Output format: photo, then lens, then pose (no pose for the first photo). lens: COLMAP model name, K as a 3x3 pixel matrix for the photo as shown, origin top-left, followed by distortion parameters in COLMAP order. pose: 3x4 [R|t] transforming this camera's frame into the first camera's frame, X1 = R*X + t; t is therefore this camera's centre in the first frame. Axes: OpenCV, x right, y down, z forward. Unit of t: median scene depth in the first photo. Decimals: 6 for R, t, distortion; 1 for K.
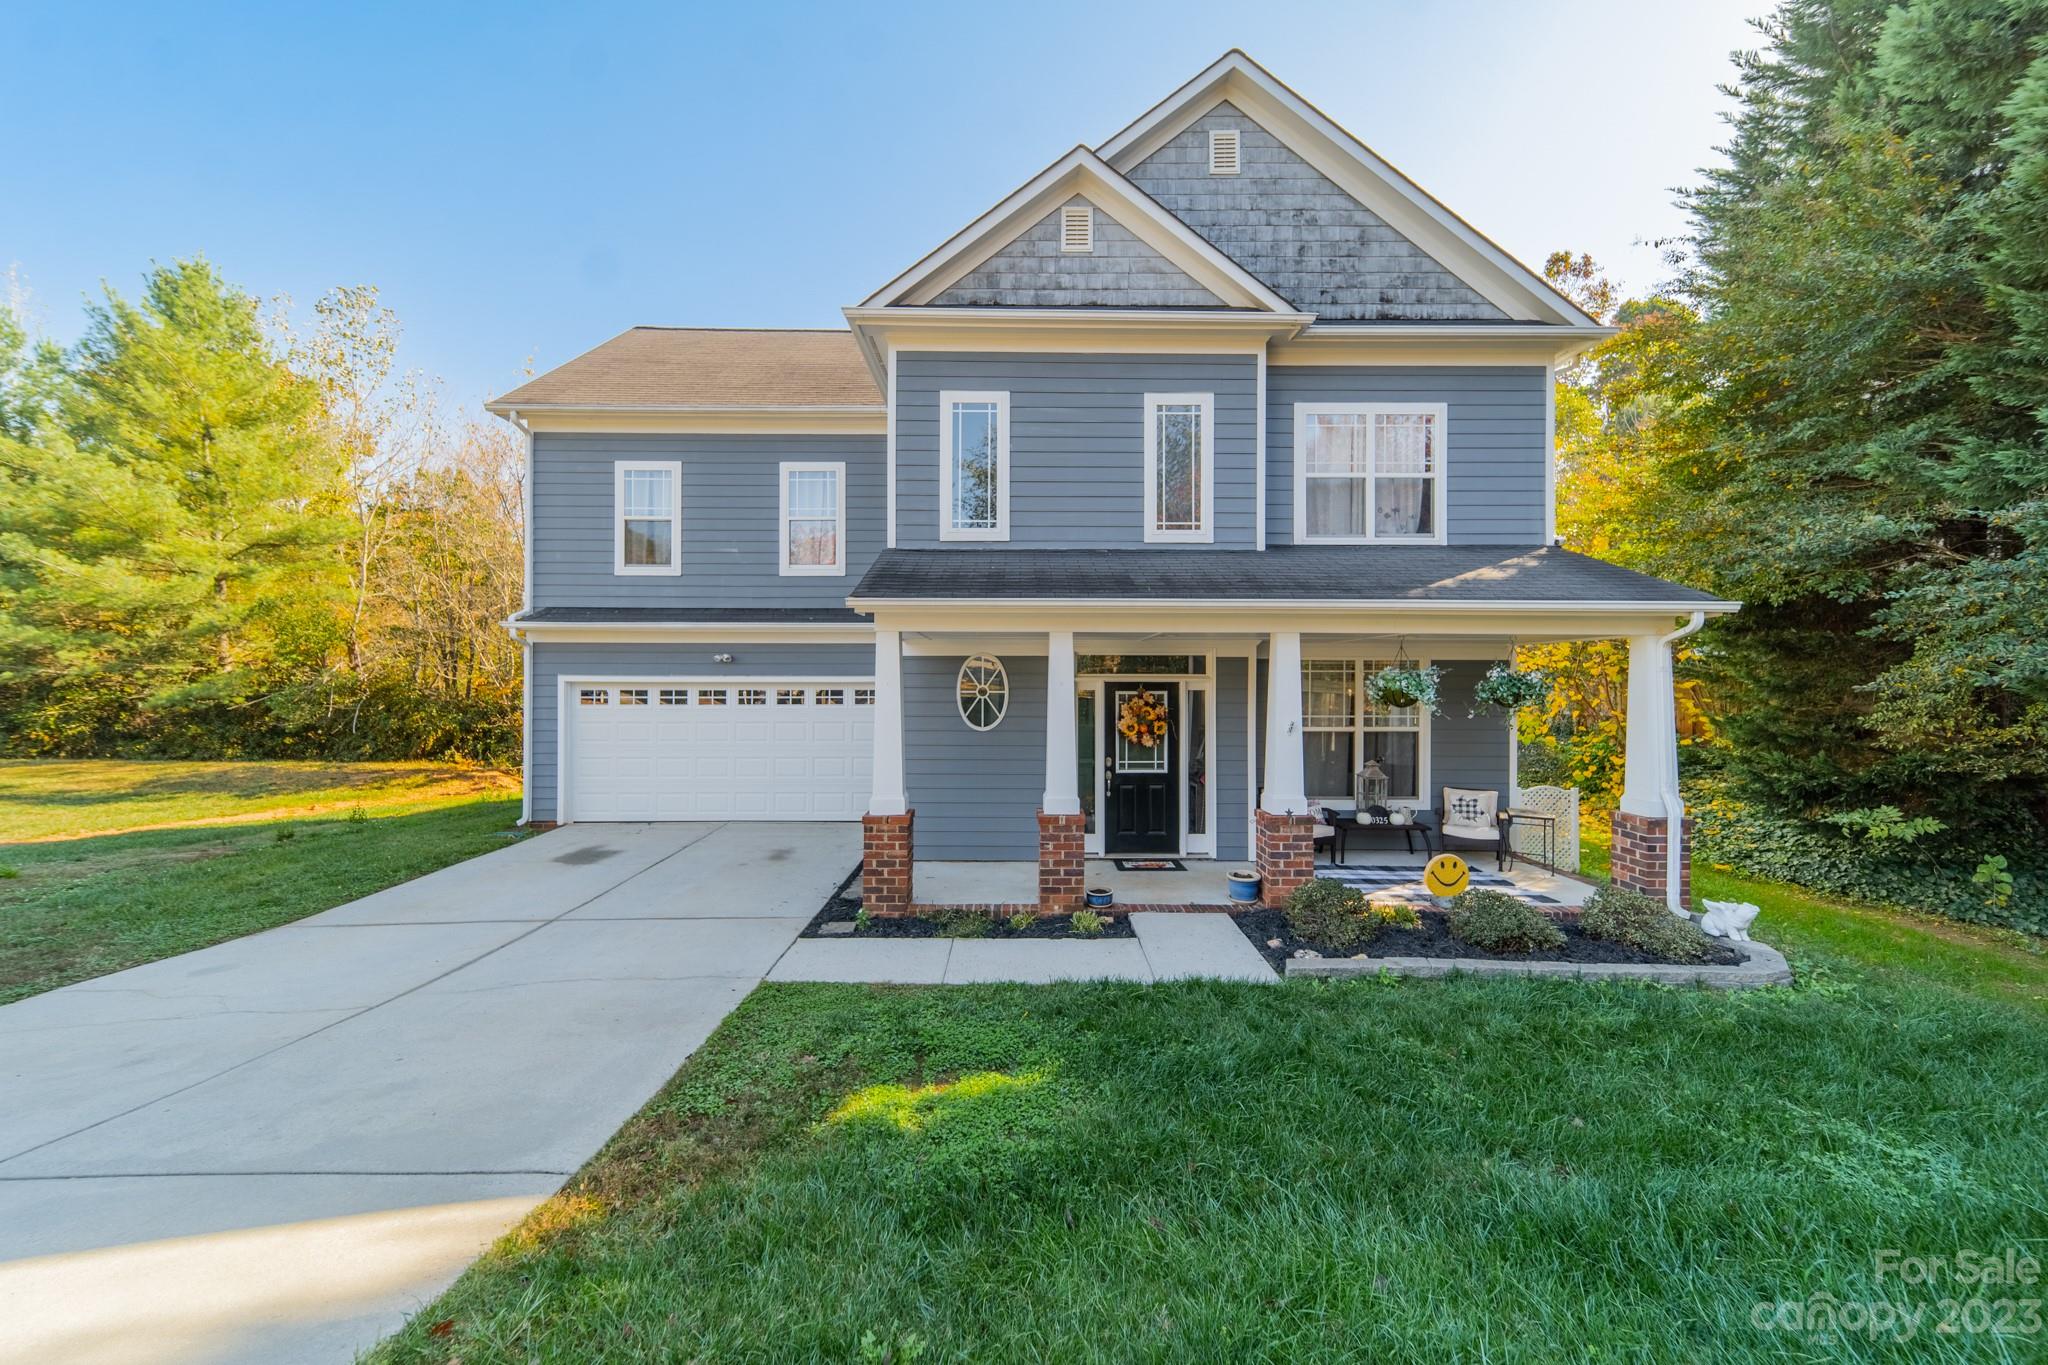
lens RADIAL K [[728.7, 0, 1042.4], [0, 728.7, 689.3], [0, 0, 1]] dist [0.010539, 0.000093]
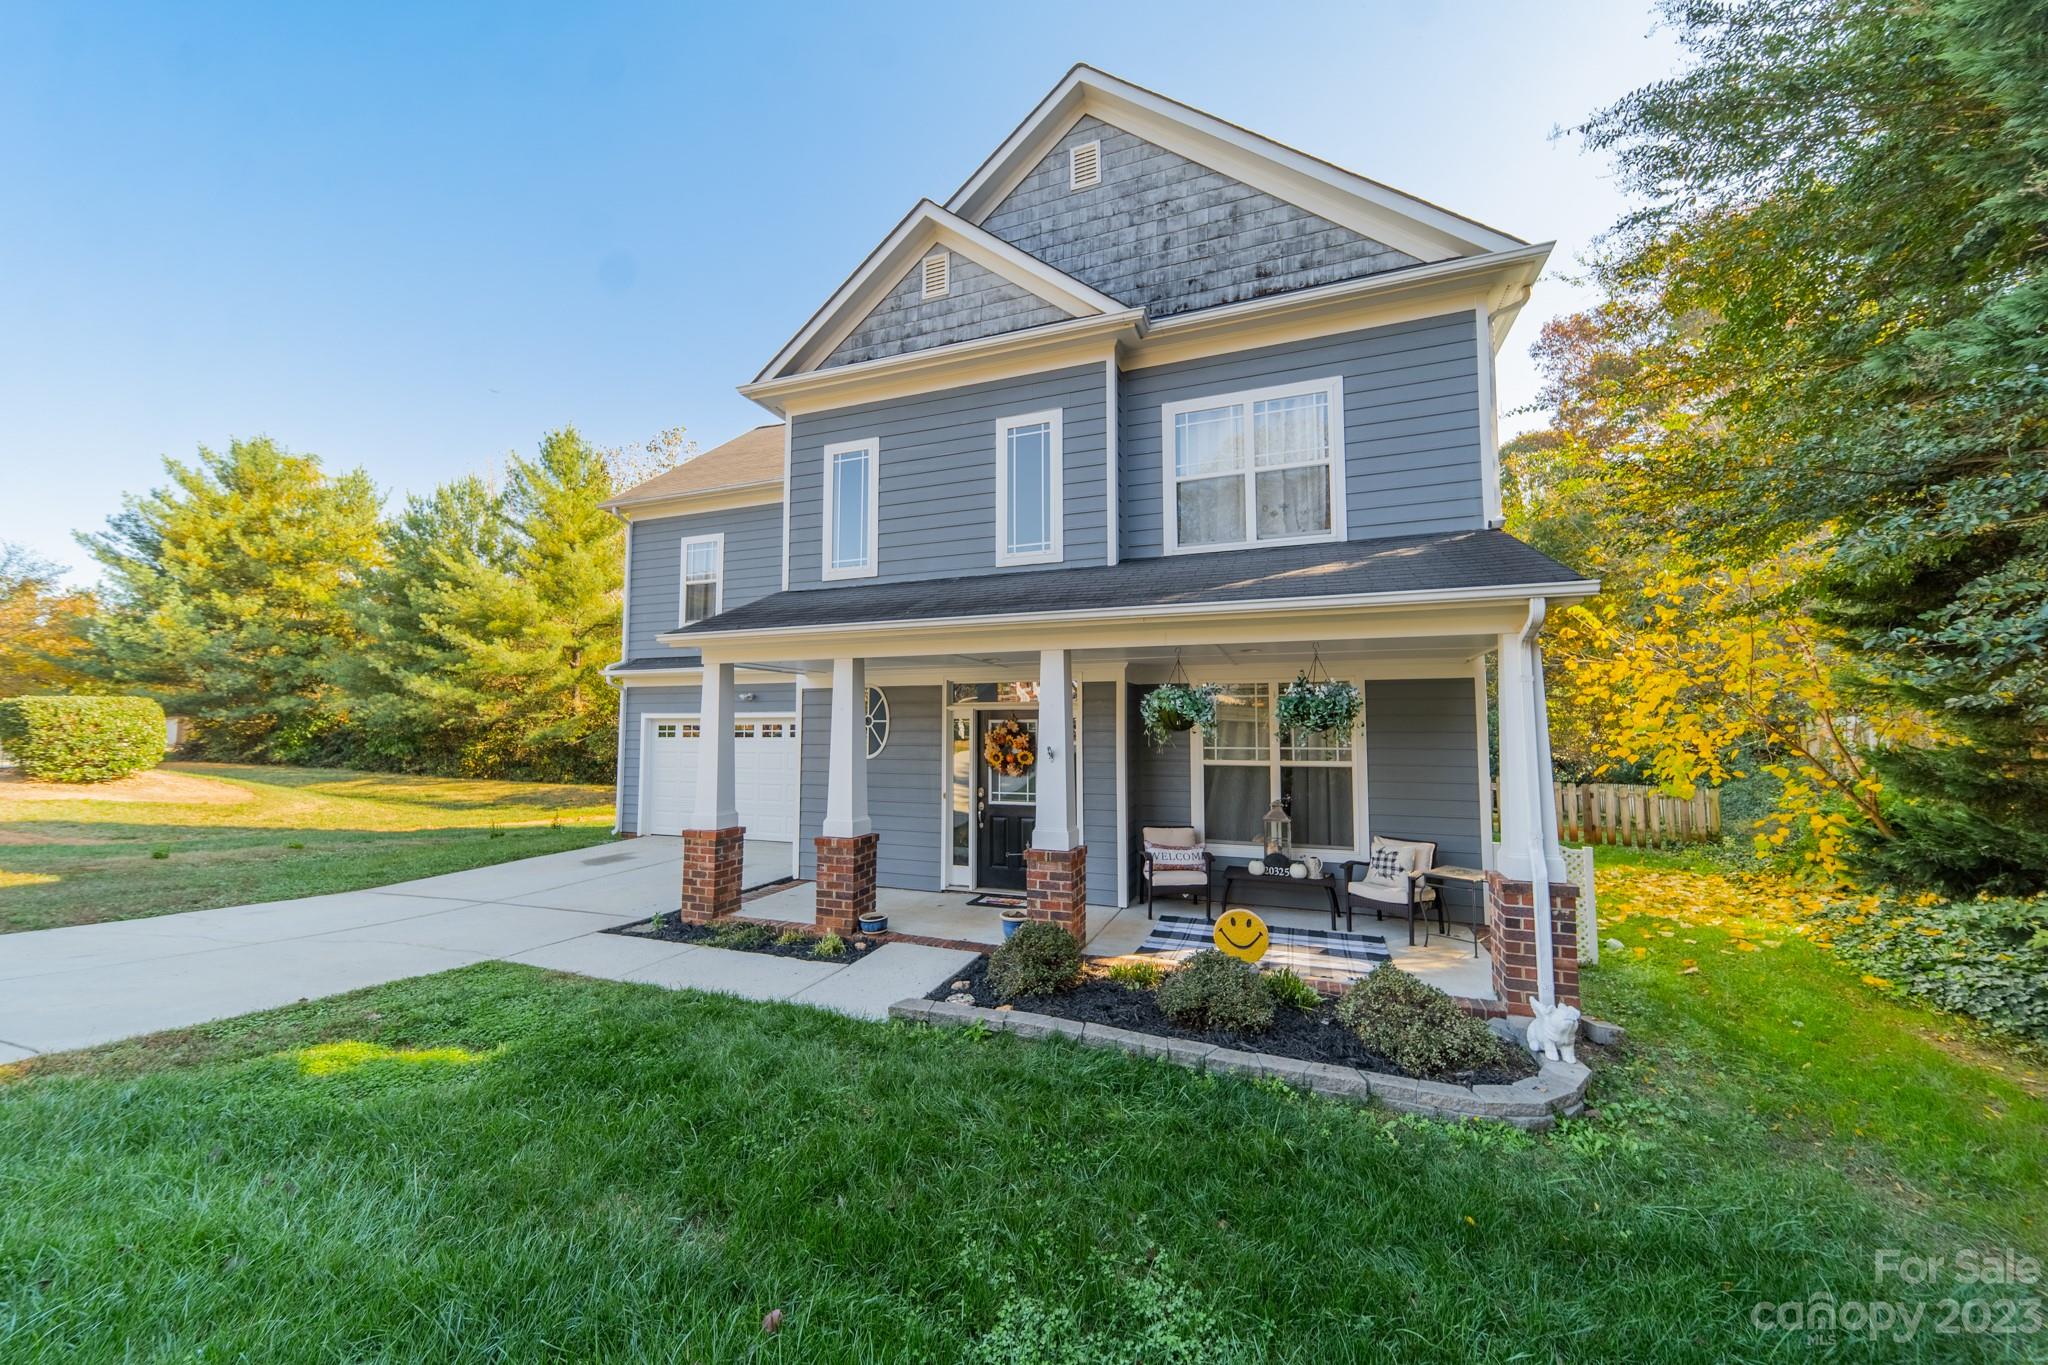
lens RADIAL K [[728.7, 0, 1038.9], [0, 728.7, 690.2], [0, 0, 1]] dist [0.010539, 0.000093]
pose [[0.934985, -0.022013, -0.354003, 0.519834], [-0.000428, 0.998002, -0.063188, 0.025218], [0.354686, 0.059231, 0.933107, 0.110622]]
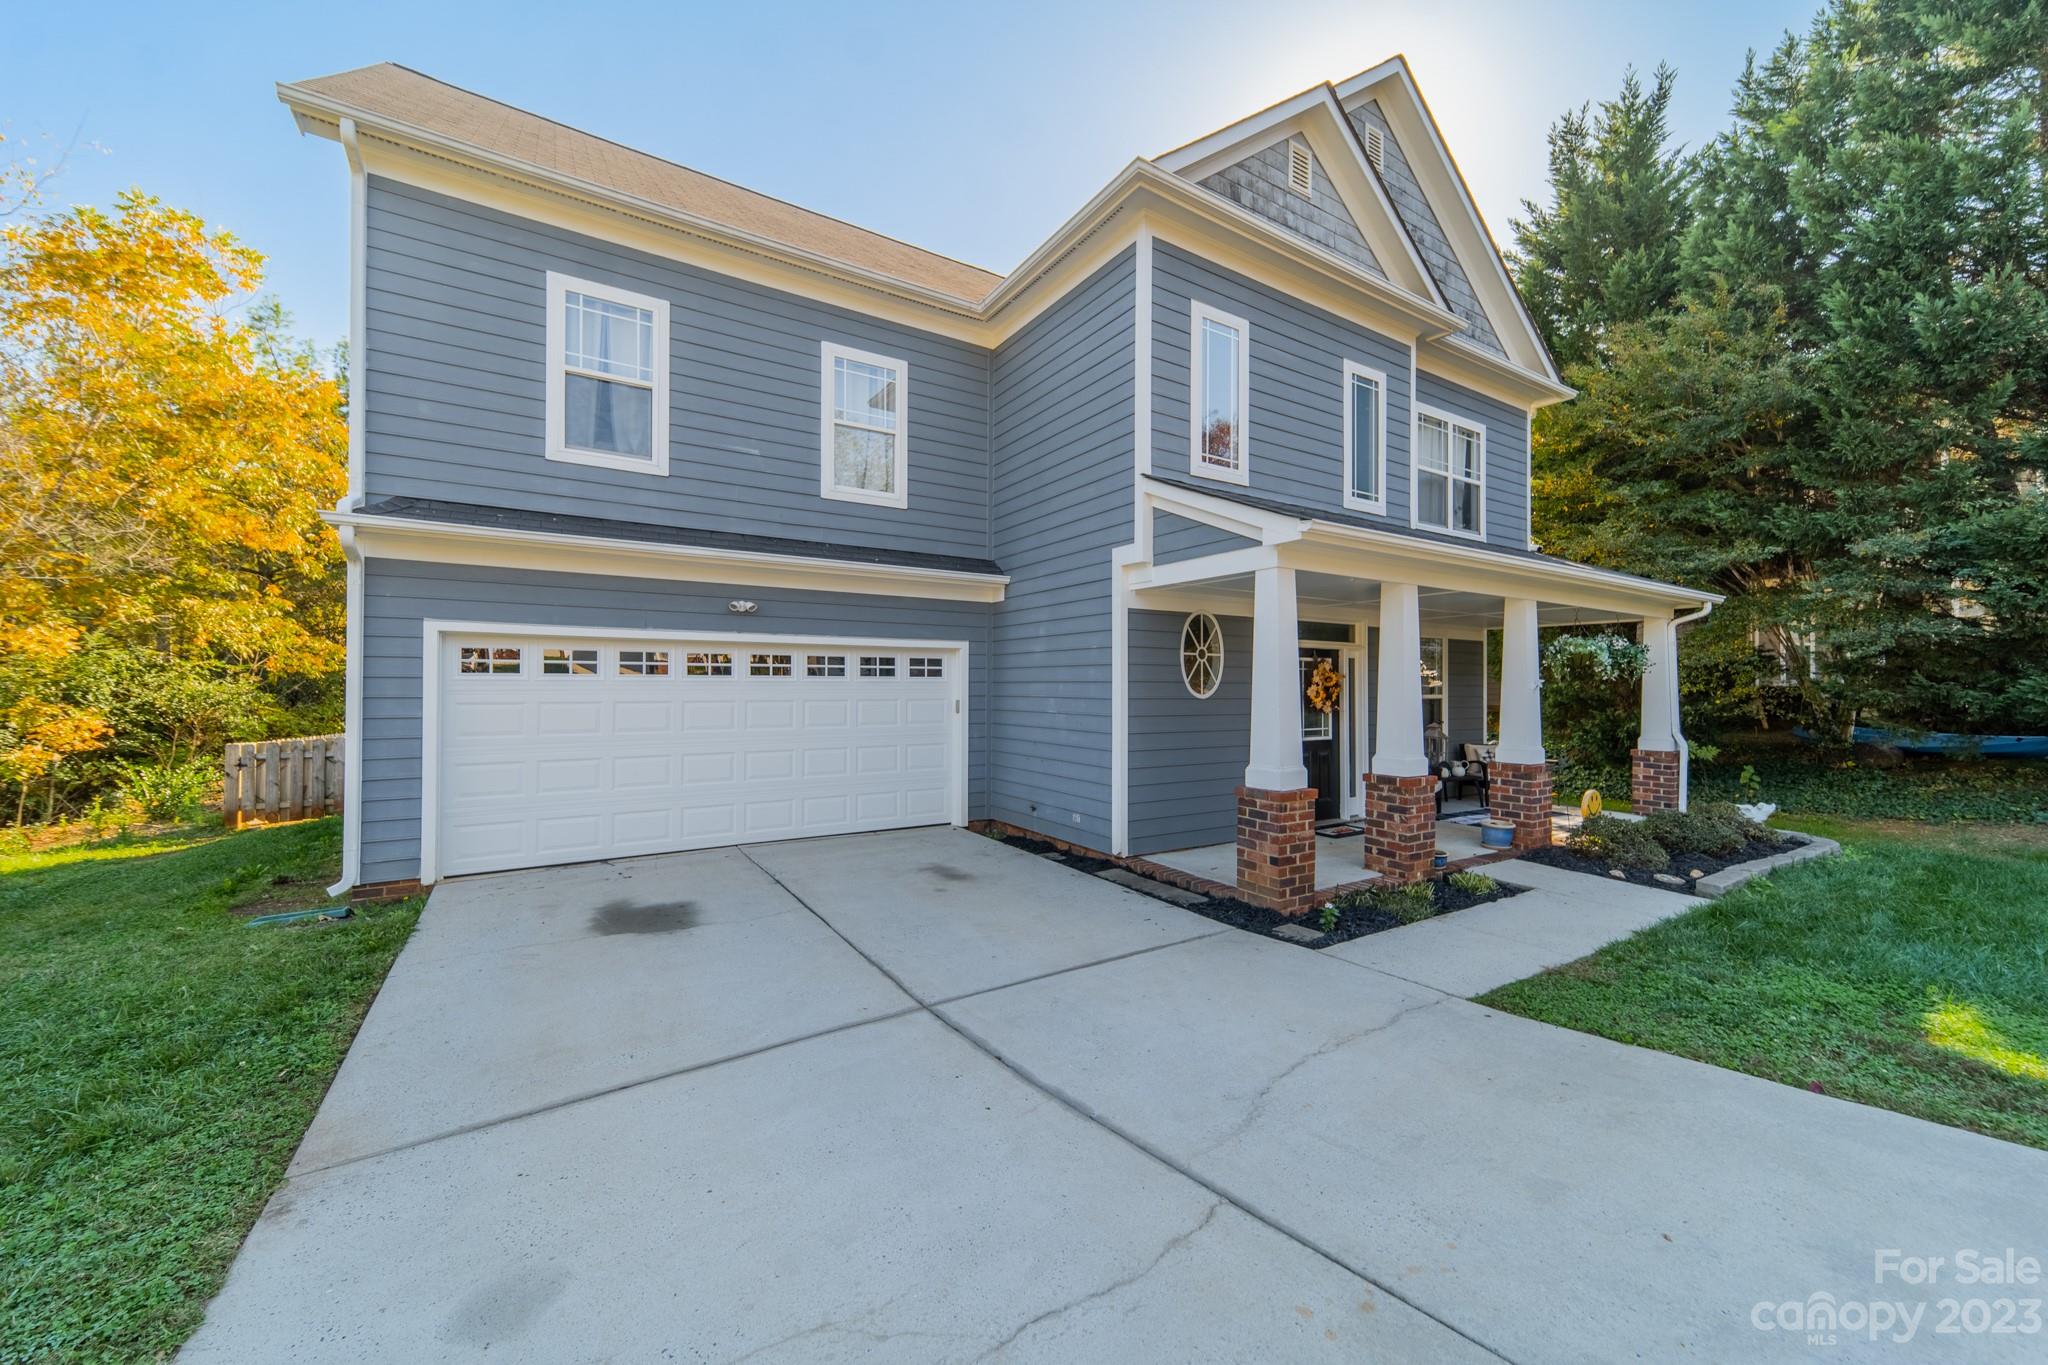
lens RADIAL K [[728.7, 0, 1043.8], [0, 728.7, 686.2], [0, 0, 1]] dist [0.010539, 0.000093]
pose [[0.855346, 0.000558, 0.518056, -0.705147], [0.000974, 0.999996, -0.002685, 0.044312], [-0.518056, 0.002802, 0.855342, 0.346082]]
